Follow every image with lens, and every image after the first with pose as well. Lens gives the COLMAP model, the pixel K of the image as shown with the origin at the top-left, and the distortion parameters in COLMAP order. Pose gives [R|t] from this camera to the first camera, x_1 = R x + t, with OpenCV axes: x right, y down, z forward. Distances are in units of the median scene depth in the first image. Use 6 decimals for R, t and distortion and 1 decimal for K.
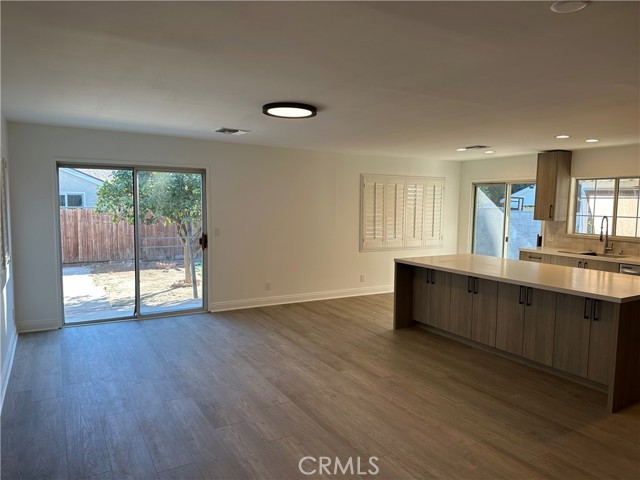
lens RADIAL K [[445.9, 0, 320.0], [0, 445.9, 240.0], [0, 0, 1]] dist [0.094664, -0.131150]
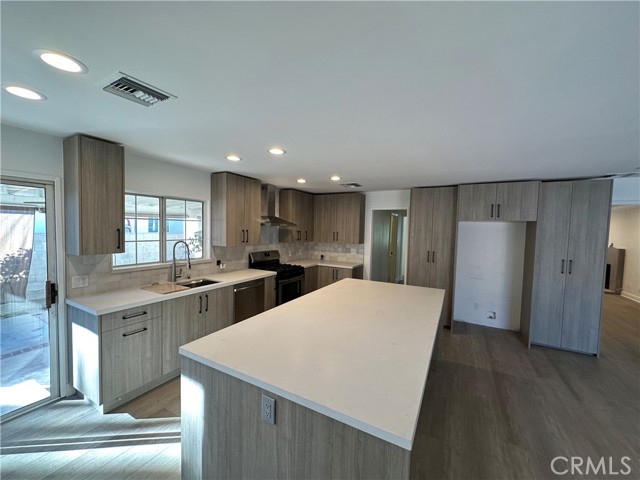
lens RADIAL K [[254.8, 0, 320.0], [0, 254.8, 240.0], [0, 0, 1]] dist [-0.002350, -0.000116]
pose [[-0.513182, -0.064220, 0.855874, 0.082094], [0.044085, 0.993908, 0.101011, -0.122670], [-0.857147, 0.089568, -0.507224, 1.354733]]
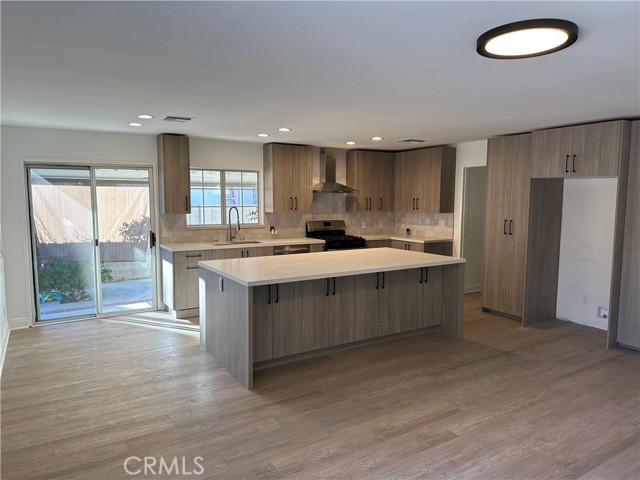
lens RADIAL K [[445.9, 0, 320.0], [0, 445.9, 240.0], [0, 0, 1]] dist [0.094664, -0.131150]
pose [[-0.025430, -0.107351, 0.993896, -0.566627], [0.082468, 0.990603, 0.109105, -0.095940], [-0.996269, 0.084740, -0.016338, 1.092090]]
